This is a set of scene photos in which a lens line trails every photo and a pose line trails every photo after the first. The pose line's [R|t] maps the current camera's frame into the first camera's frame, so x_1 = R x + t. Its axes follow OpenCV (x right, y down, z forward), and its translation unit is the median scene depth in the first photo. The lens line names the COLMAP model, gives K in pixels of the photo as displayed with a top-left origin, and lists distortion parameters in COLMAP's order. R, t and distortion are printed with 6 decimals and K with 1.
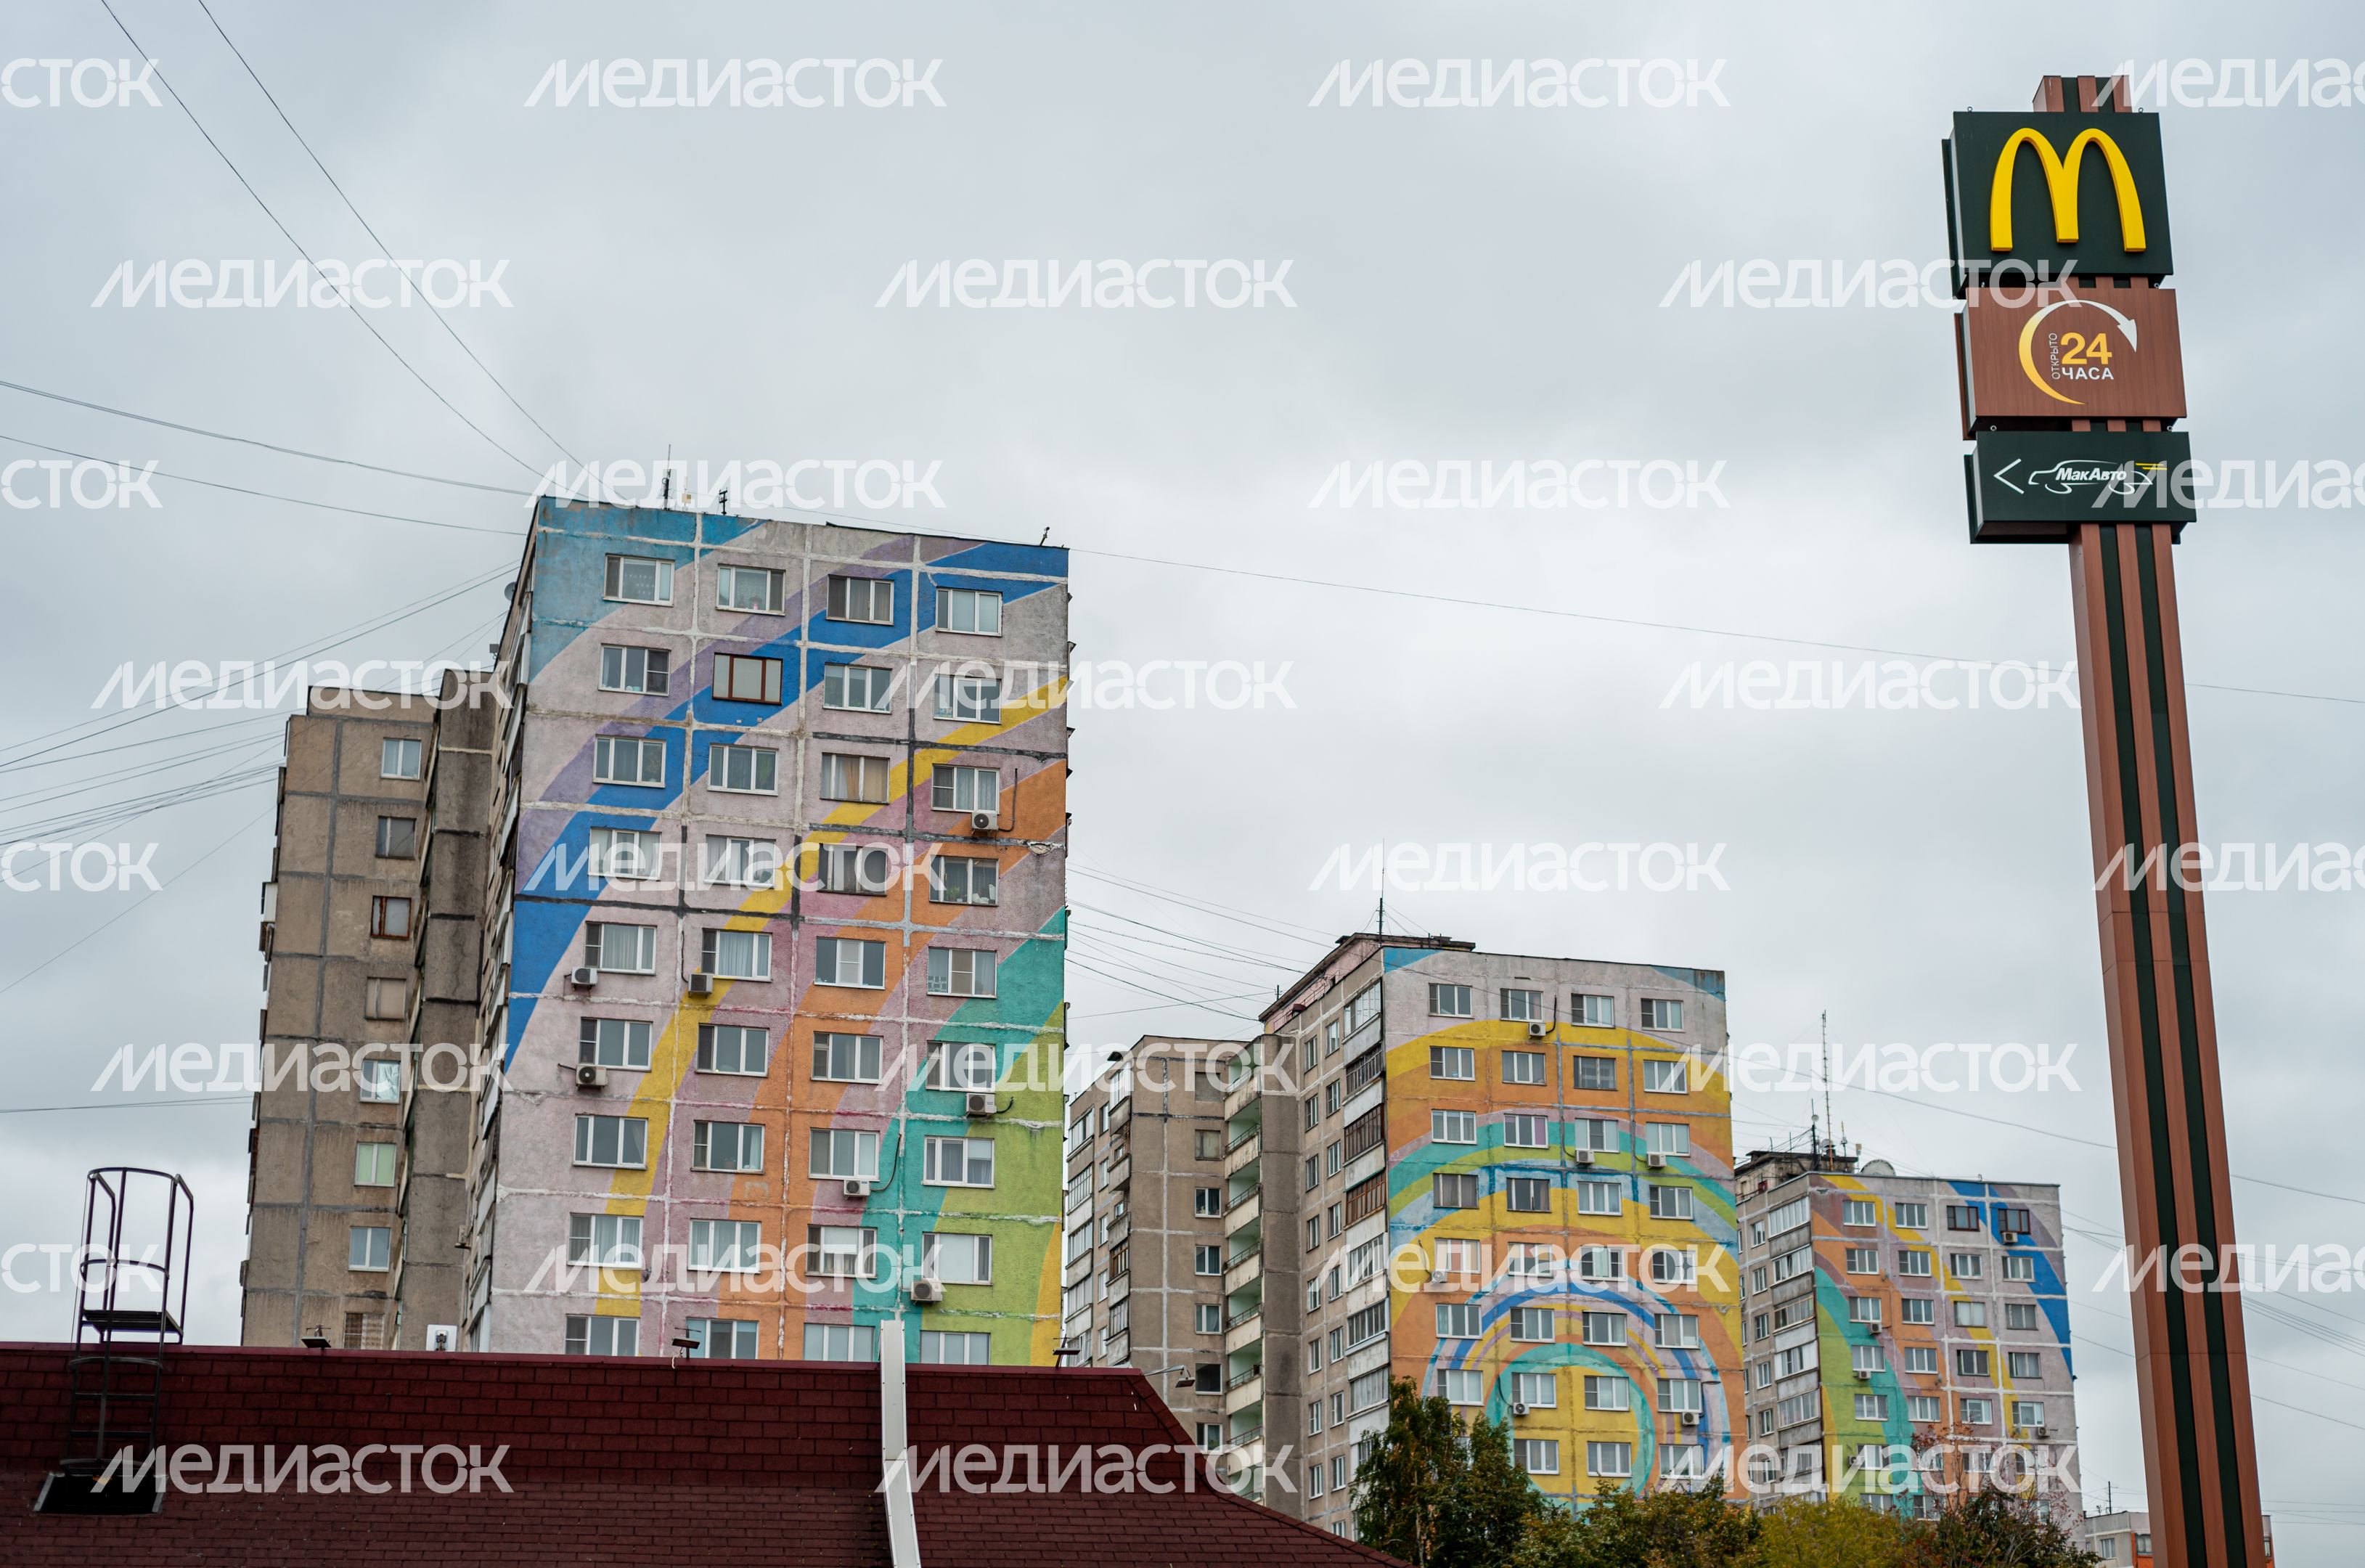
lens RADIAL K [[3365.4, 0, 1182.5], [0, 3365.4, 784.0], [0, 0, 1]] dist [-0.021643, -0.039277]
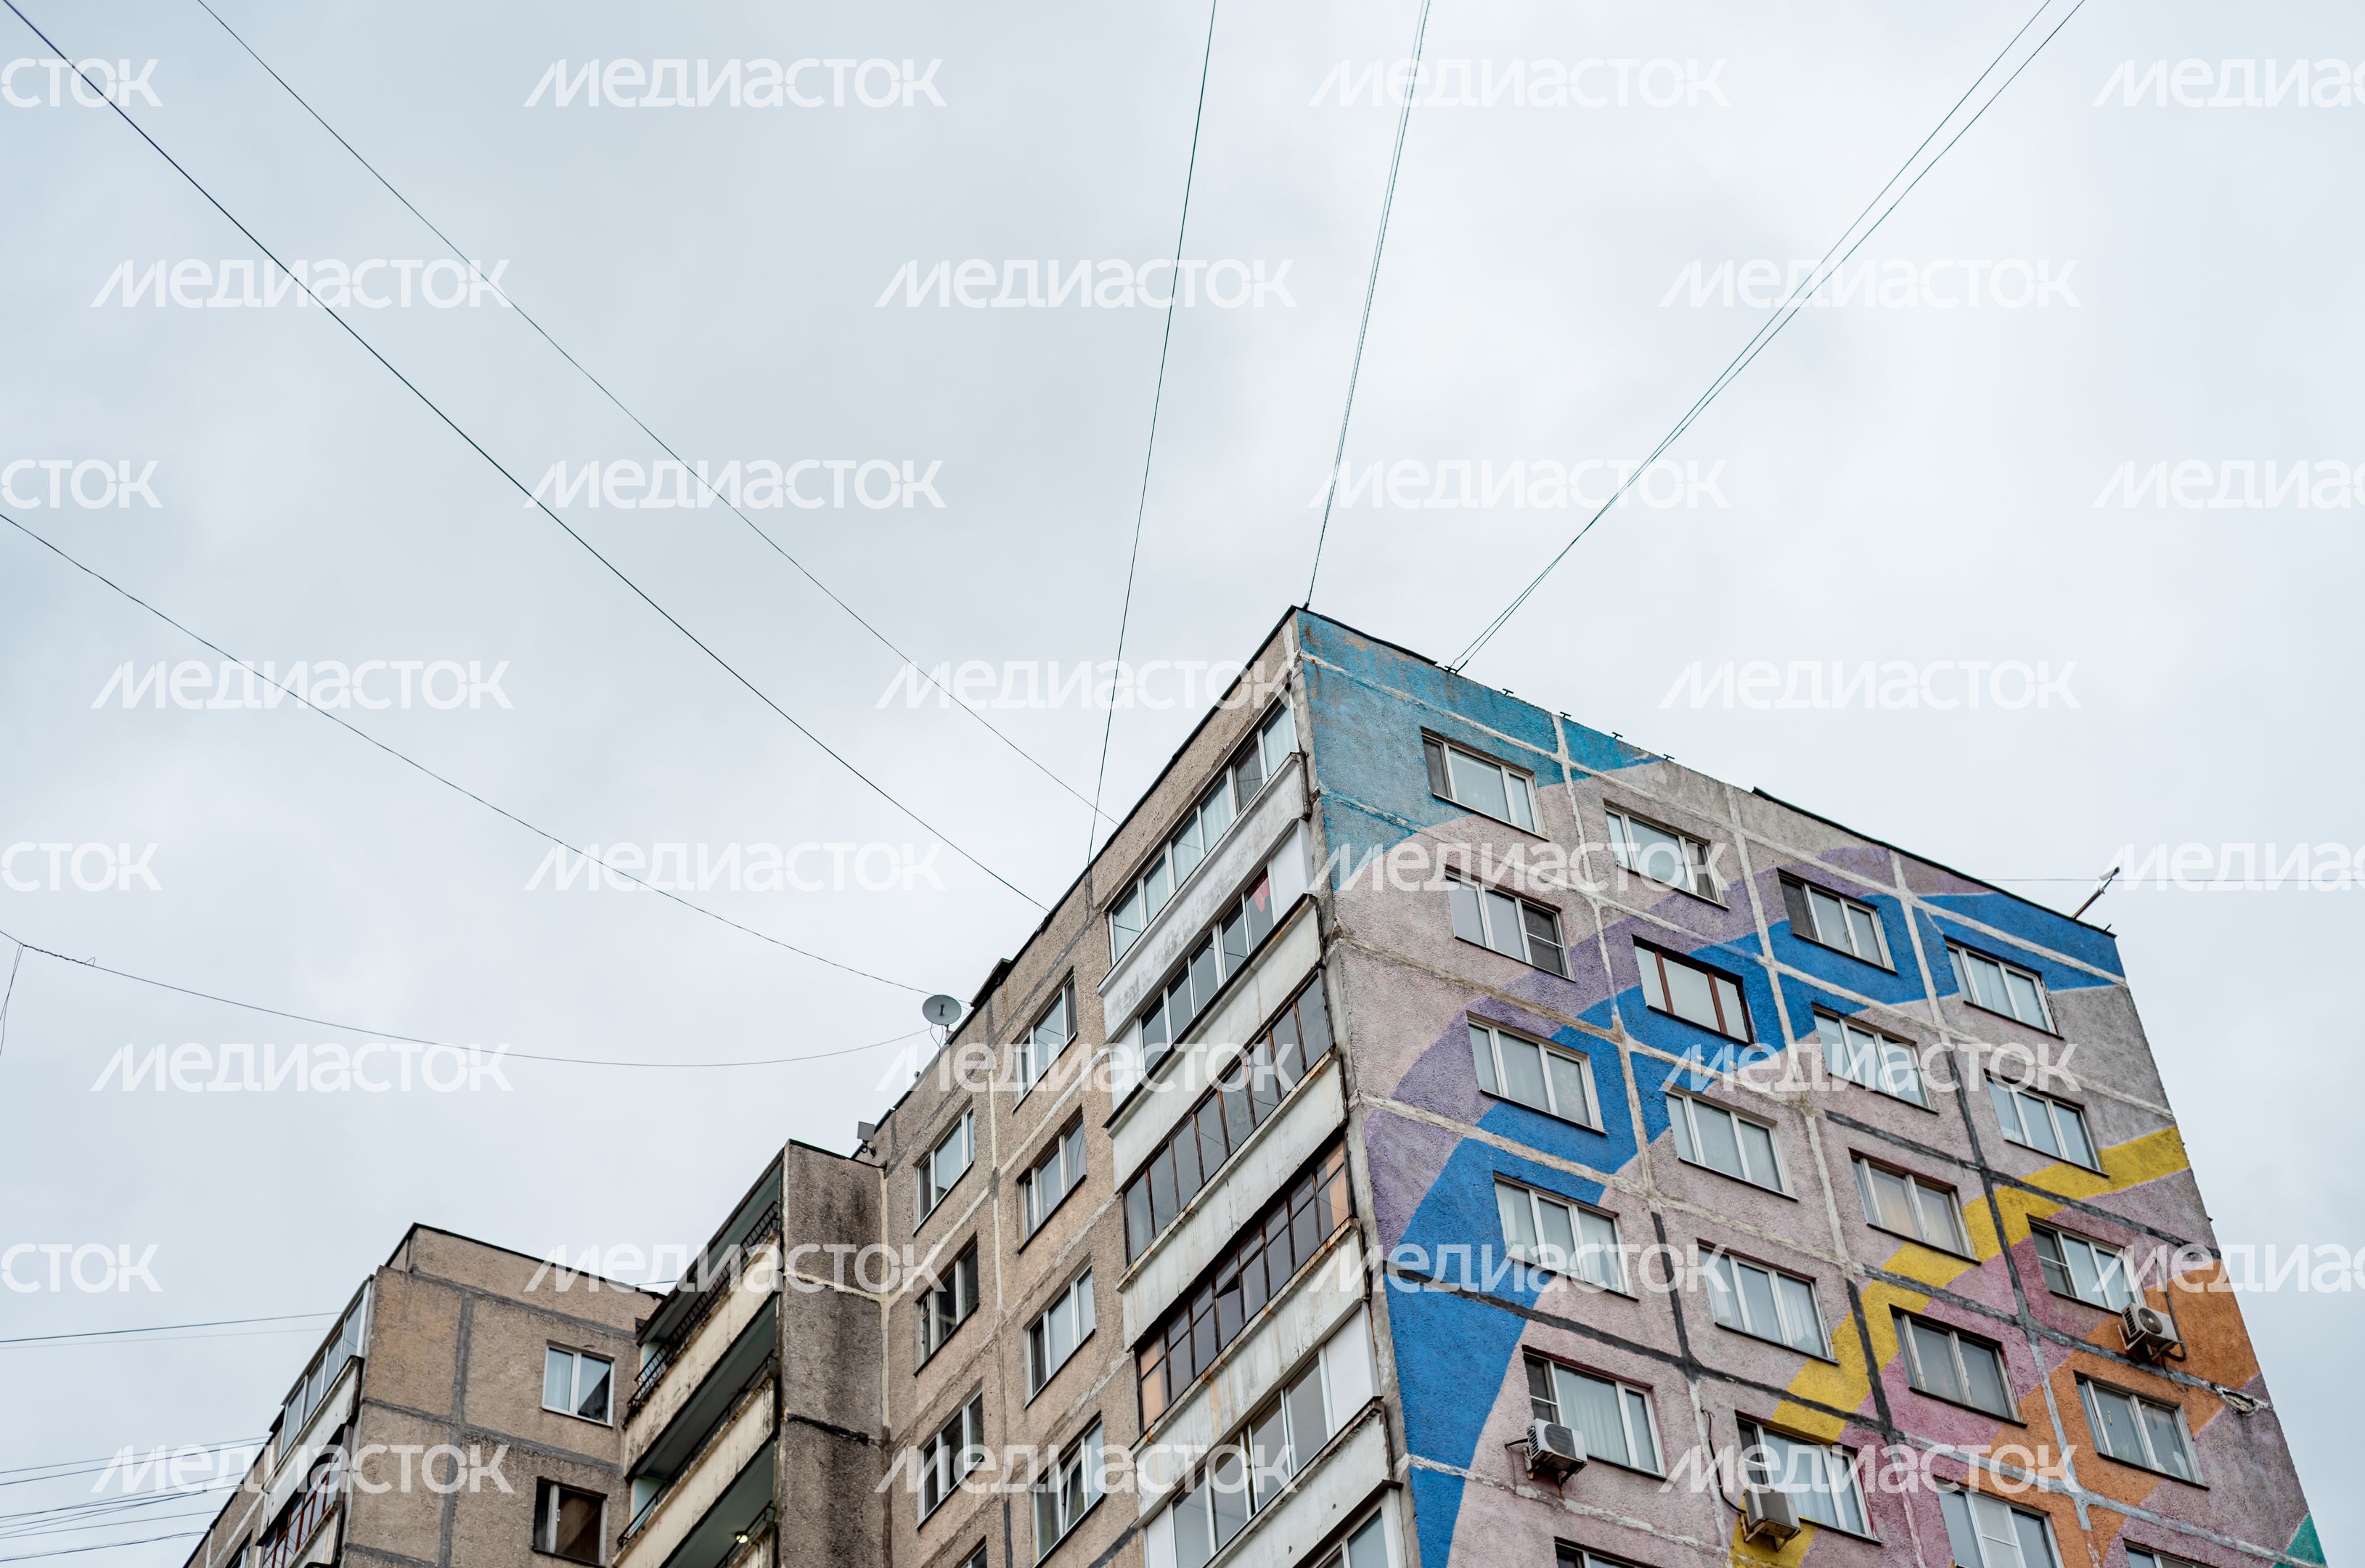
lens RADIAL K [[3484.1, 0, 1171.4], [0, 3484.1, 787.7], [0, 0, 1]] dist [-0.015056, -0.028161]
pose [[0.963700, 0.145037, 0.224156, -0.319855], [-0.021060, 0.878258, -0.477723, 0.186477], [-0.266154, 0.455661, 0.849432, 0.569421]]
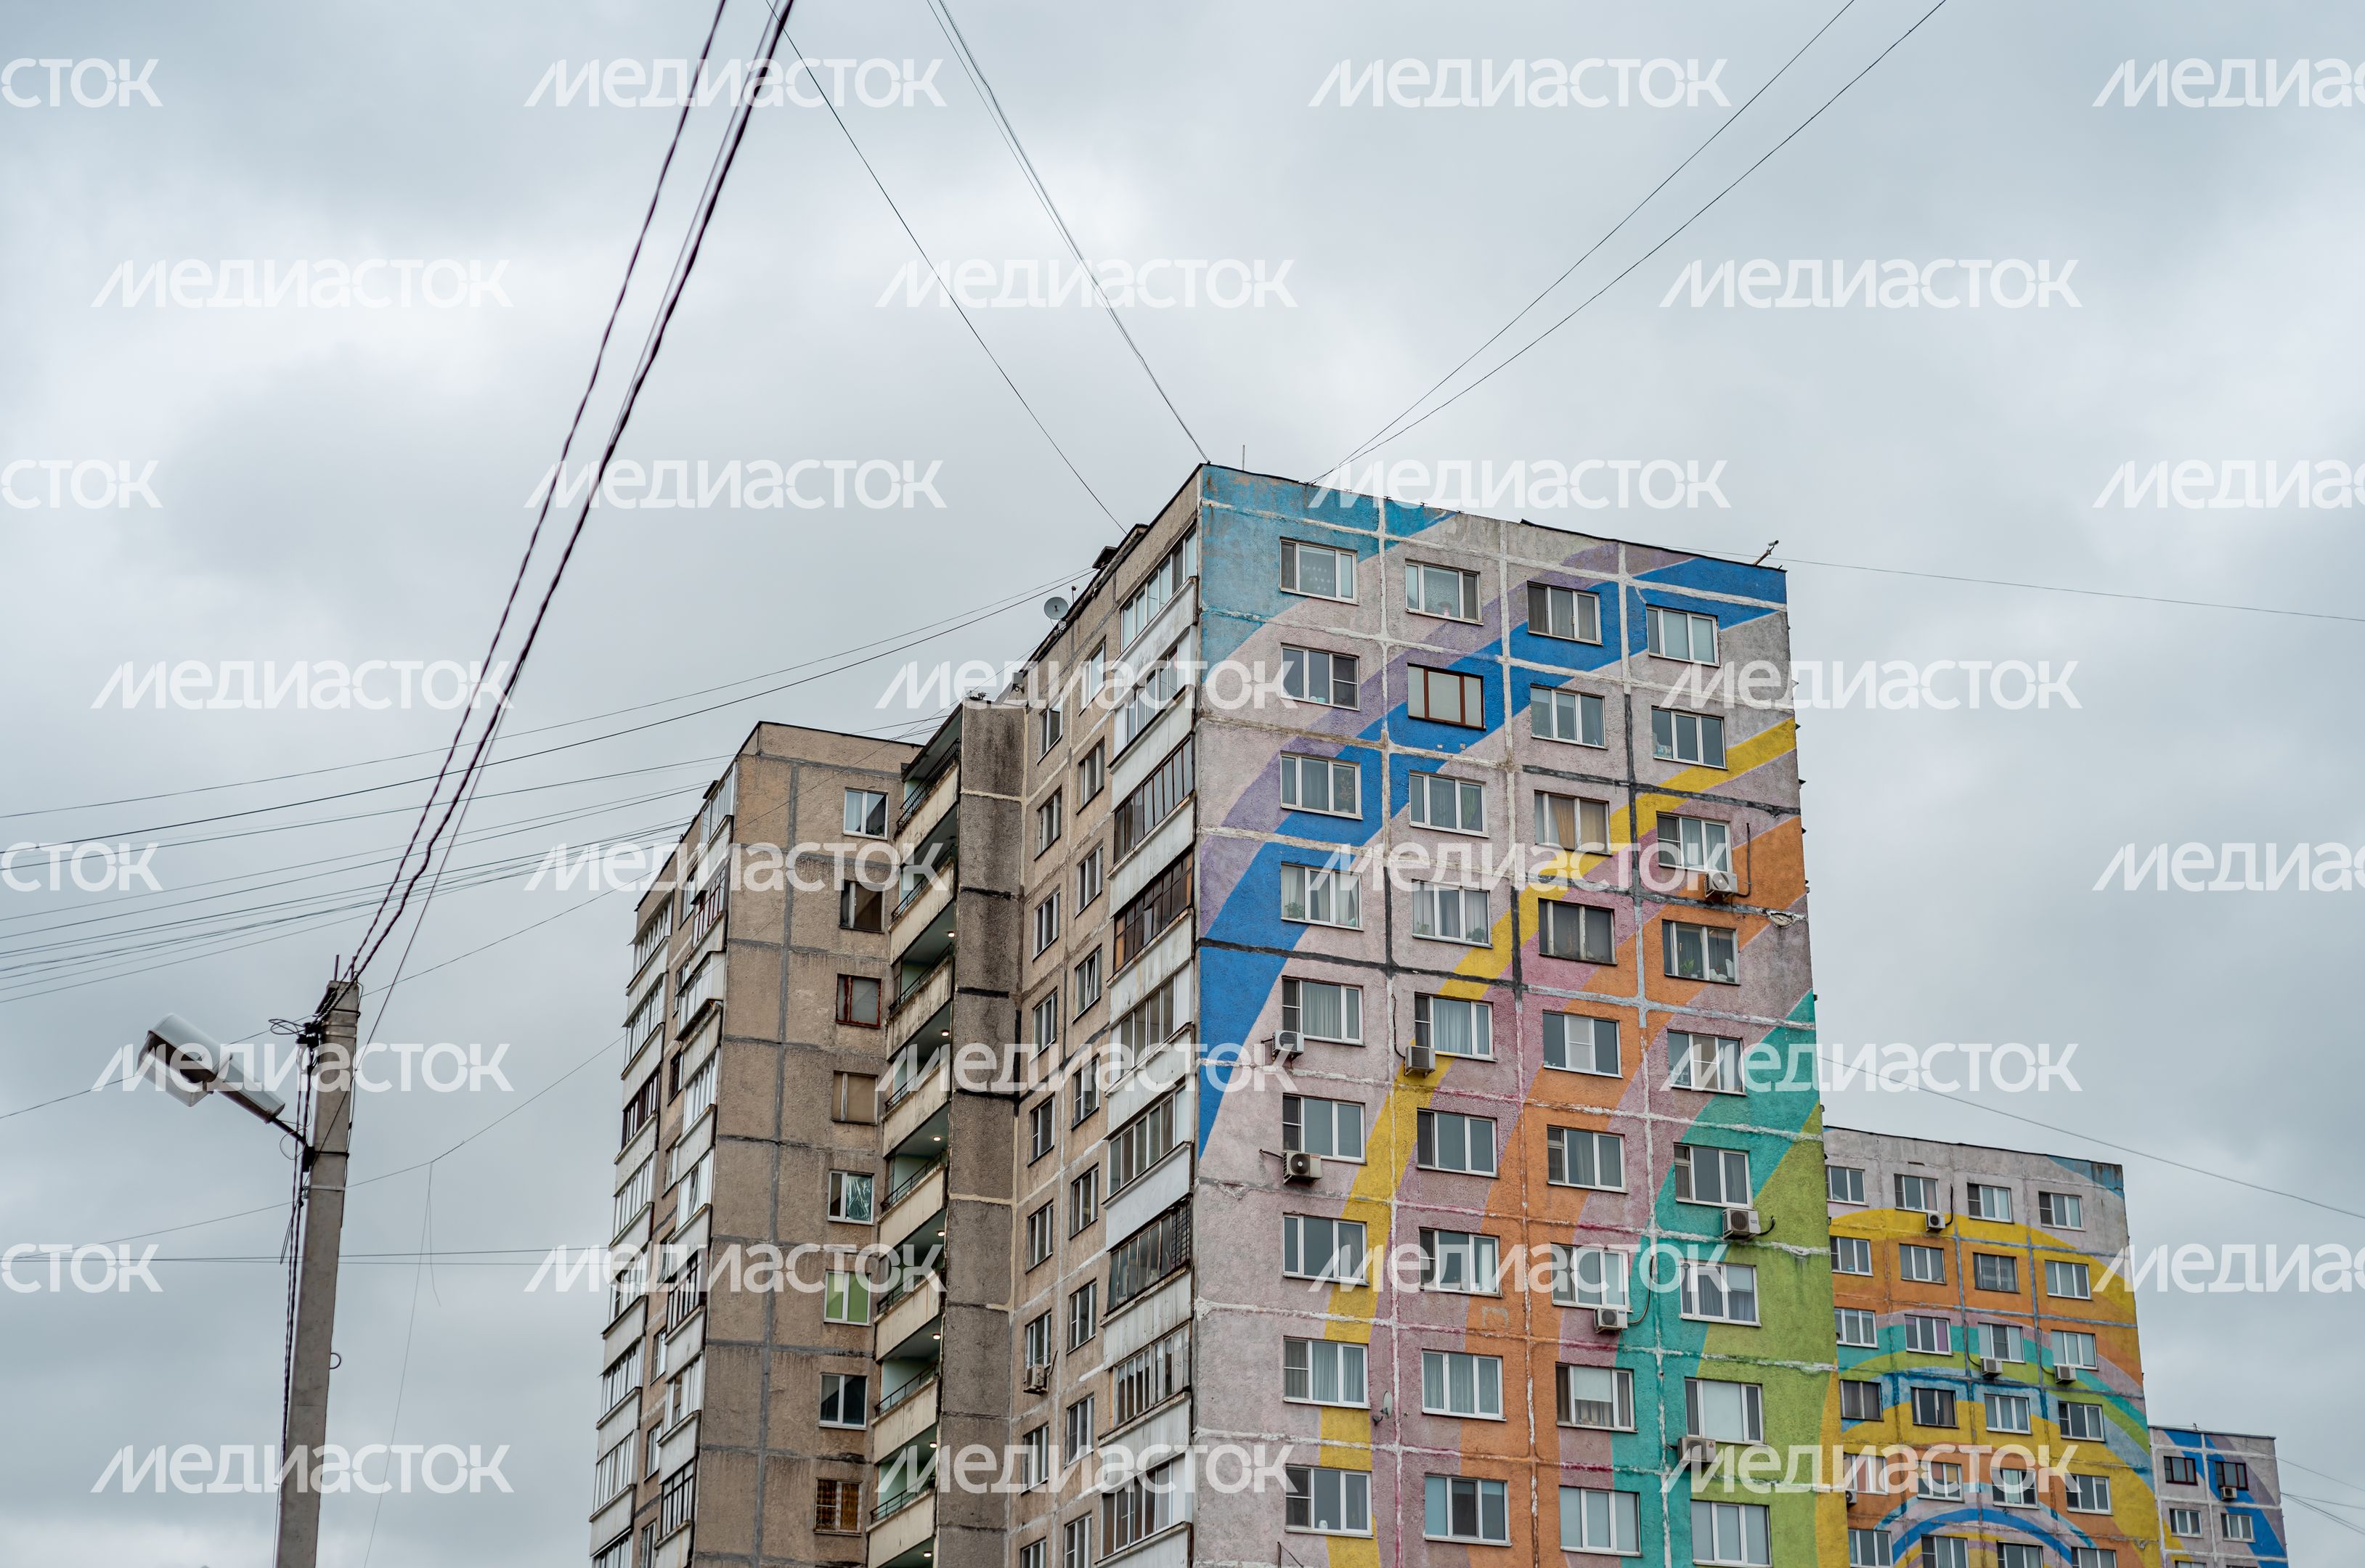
lens RADIAL K [[3364.8, 0, 1182.5], [0, 3364.8, 784.0], [0, 0, 1]] dist [-0.021643, -0.039277]
pose [[0.995529, 0.043404, 0.083891, -0.259593], [-0.036165, 0.995641, -0.085970, 0.062475], [-0.087256, 0.082551, 0.992760, 0.190425]]
